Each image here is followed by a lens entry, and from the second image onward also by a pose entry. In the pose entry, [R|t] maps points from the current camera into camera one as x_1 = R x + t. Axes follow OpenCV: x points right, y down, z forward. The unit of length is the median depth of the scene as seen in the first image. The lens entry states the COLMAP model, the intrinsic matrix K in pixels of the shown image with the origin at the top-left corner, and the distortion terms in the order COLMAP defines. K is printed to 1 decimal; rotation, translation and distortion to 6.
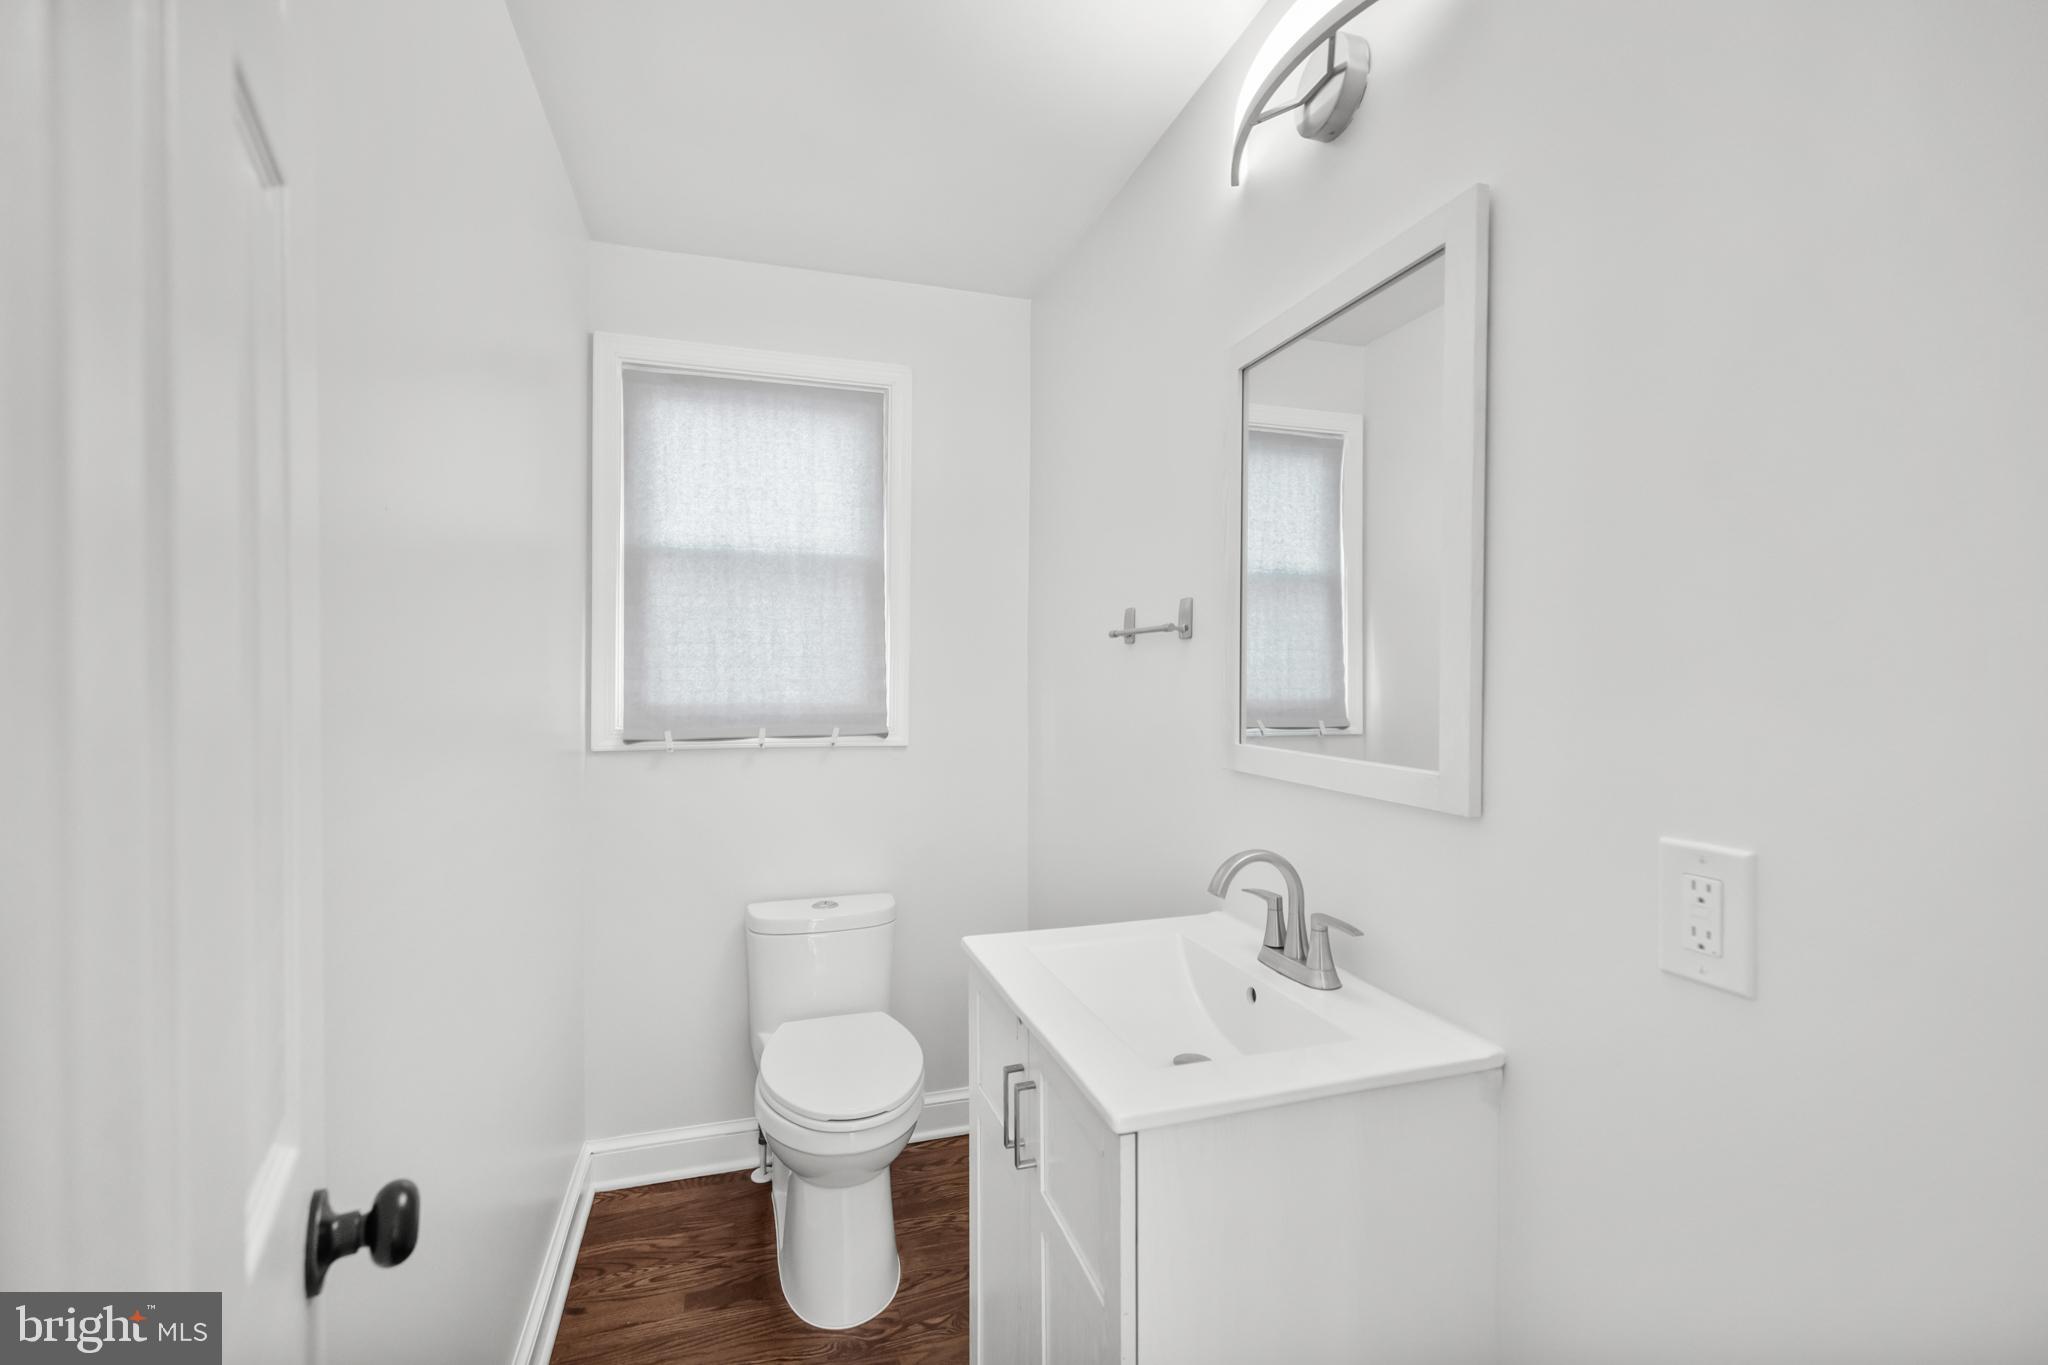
lens RADIAL K [[872.9, 0, 1021.8], [0, 872.9, 679.3], [0, 0, 1]] dist [0.002070, -0.001009]
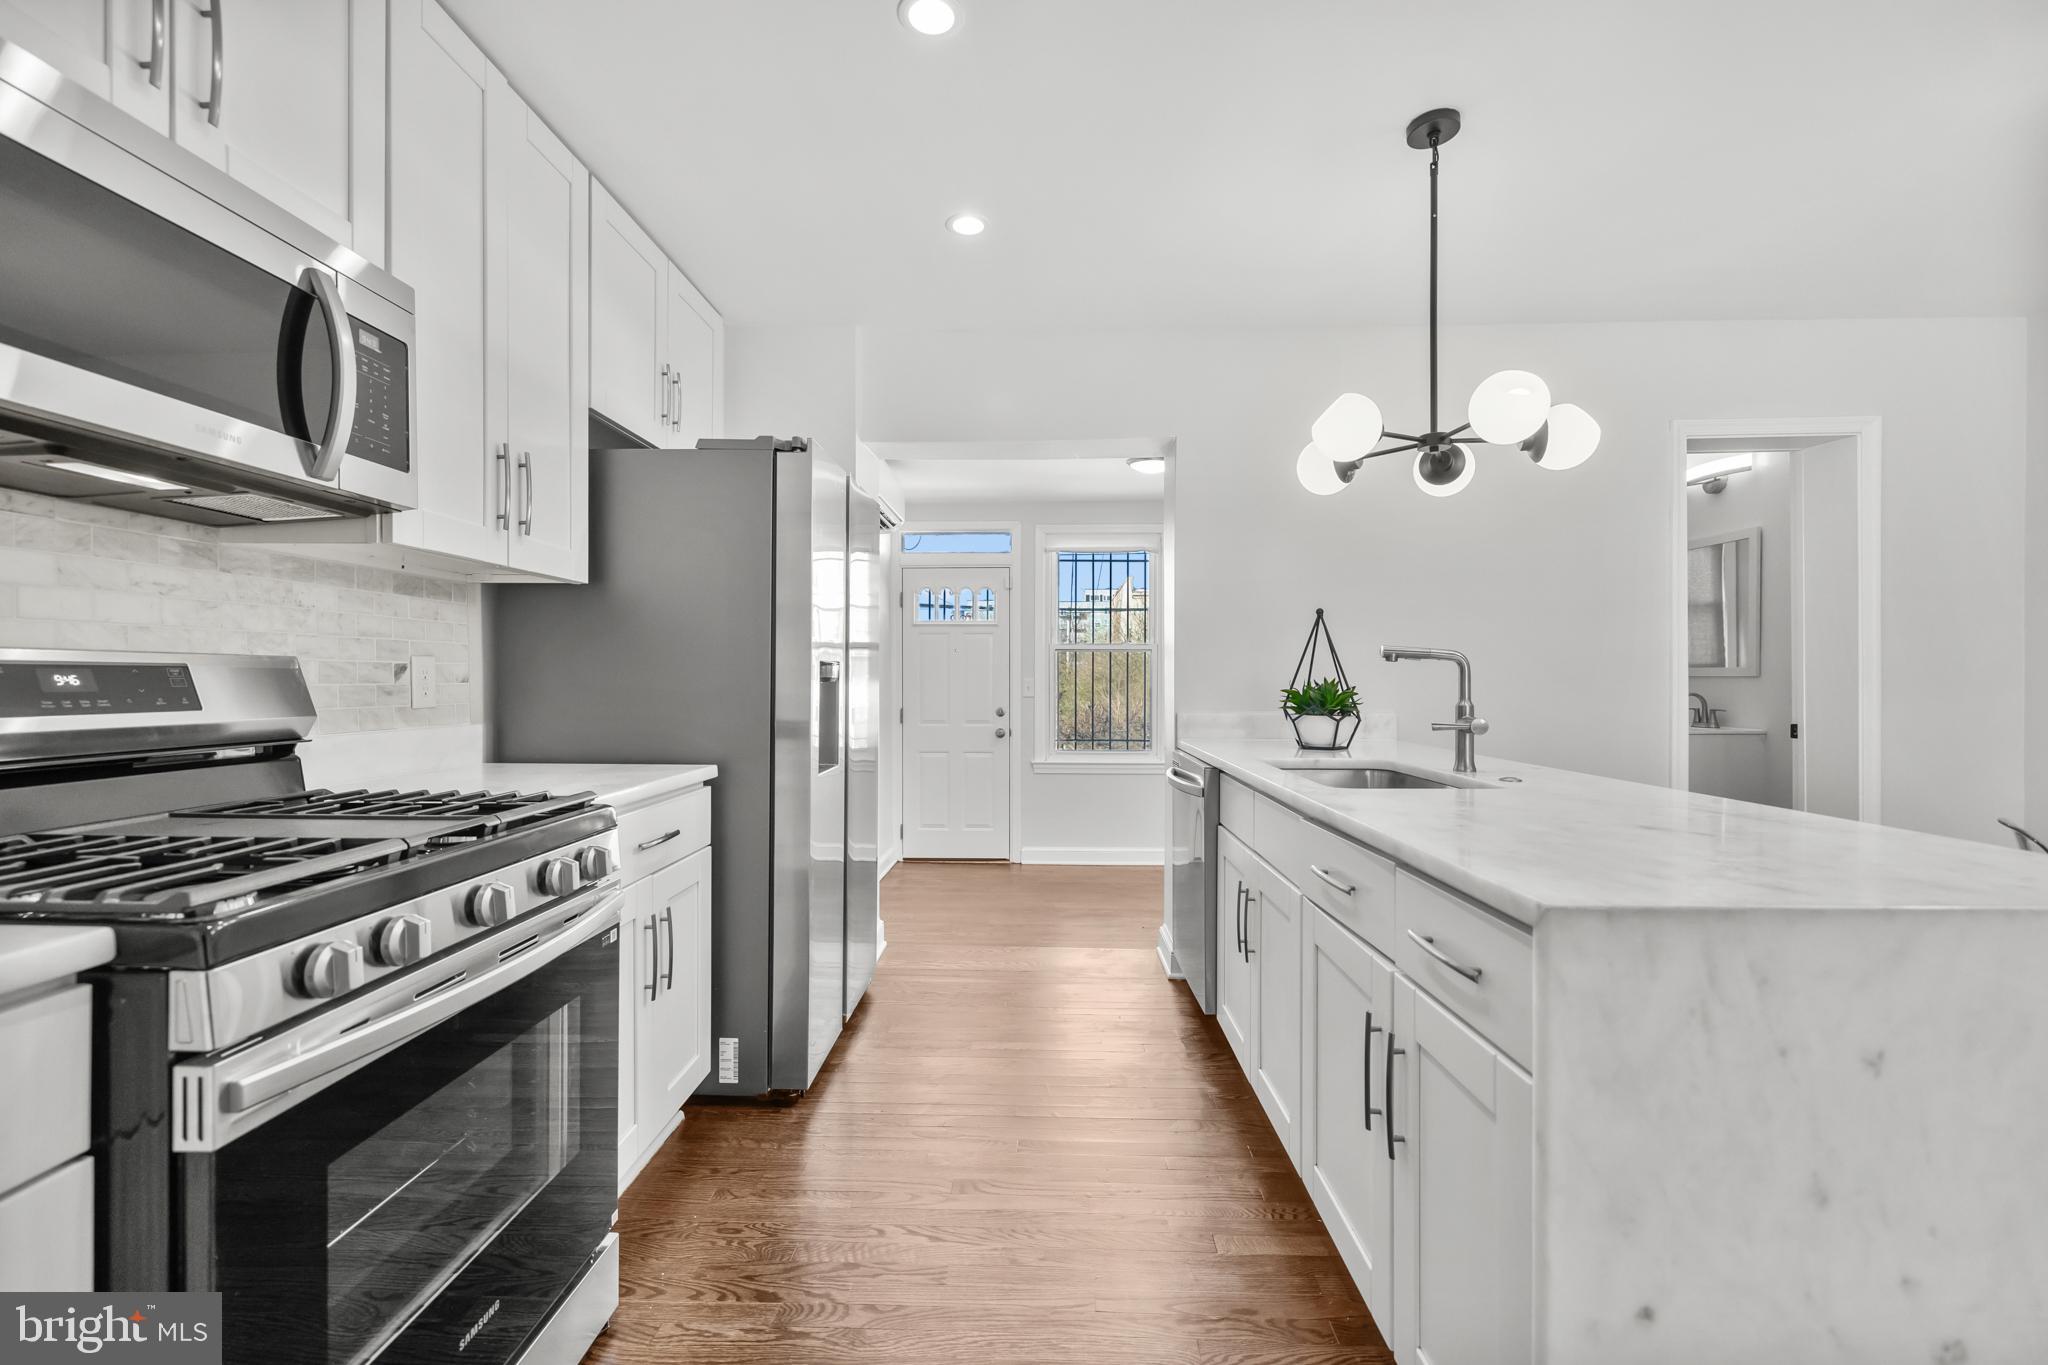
lens RADIAL K [[872.9, 0, 1020.3], [0, 872.9, 681.7], [0, 0, 1]] dist [0.002070, -0.001009]
pose [[0.943468, -0.004389, -0.331434, -0.524553], [0.003544, 0.999989, -0.003154, 0.067944], [0.331444, 0.001801, 0.943473, -1.520155]]
